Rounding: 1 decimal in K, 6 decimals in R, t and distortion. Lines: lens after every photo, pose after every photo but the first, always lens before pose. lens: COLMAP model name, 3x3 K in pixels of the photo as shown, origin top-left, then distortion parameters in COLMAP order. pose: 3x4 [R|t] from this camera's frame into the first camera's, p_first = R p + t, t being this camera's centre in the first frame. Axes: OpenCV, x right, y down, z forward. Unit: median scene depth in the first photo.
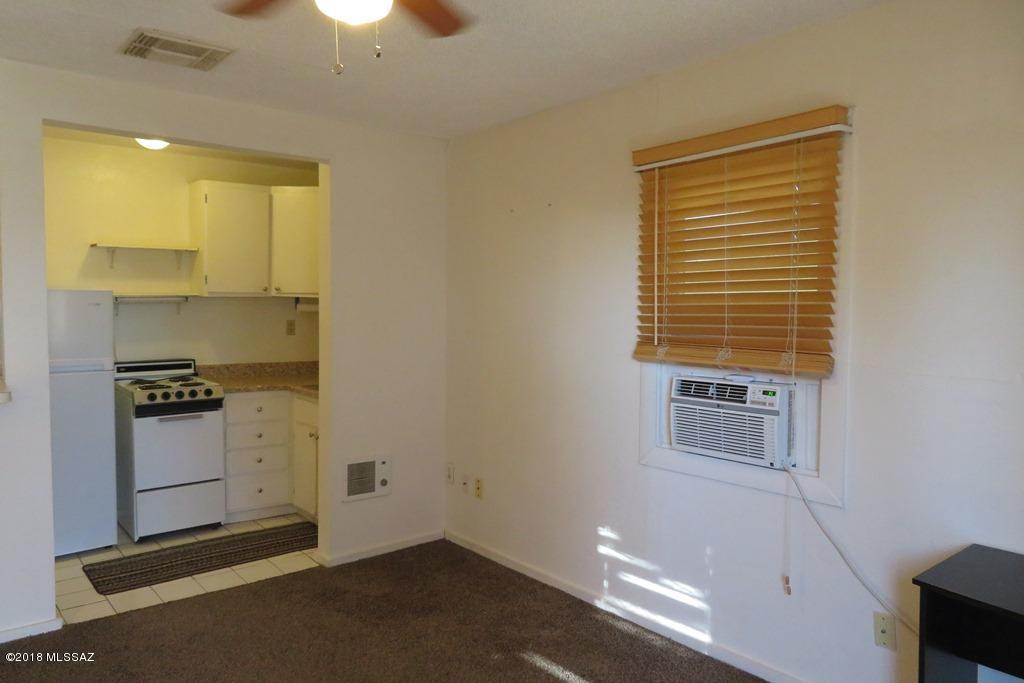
lens RADIAL K [[730.2, 0, 512.8], [0, 730.2, 343.7], [0, 0, 1]] dist [-0.008151, 0.001082]
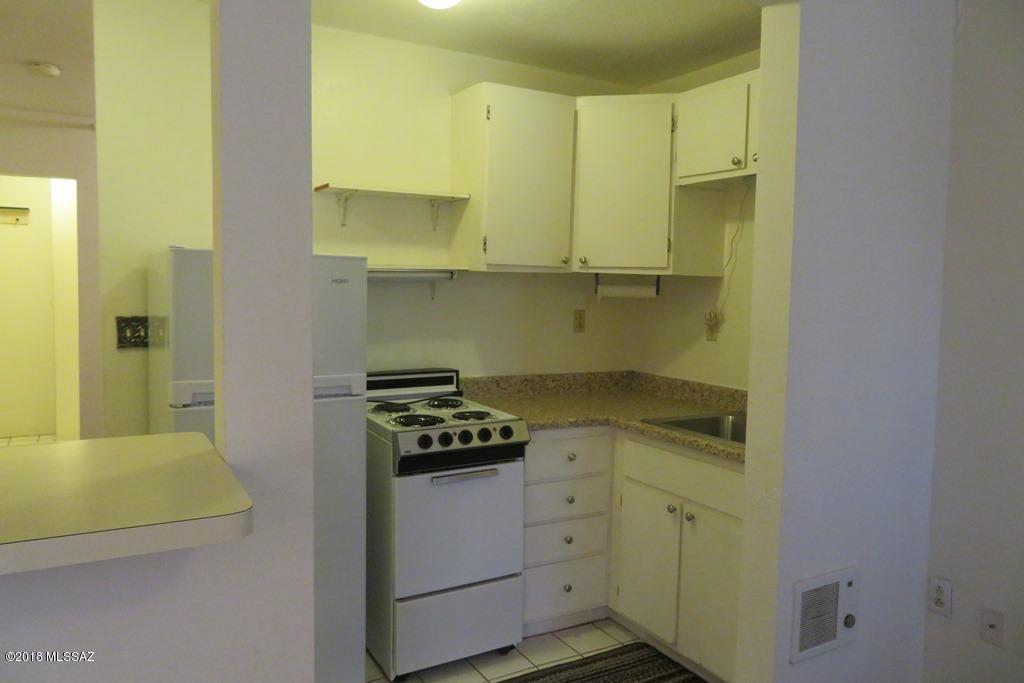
lens RADIAL K [[730.2, 0, 514.5], [0, 730.2, 340.0], [0, 0, 1]] dist [-0.008151, 0.001082]
pose [[0.988735, 0.020163, -0.148314, -0.305752], [-0.017940, 0.999706, 0.016307, -0.016834], [0.148599, -0.013462, 0.988806, 0.391808]]
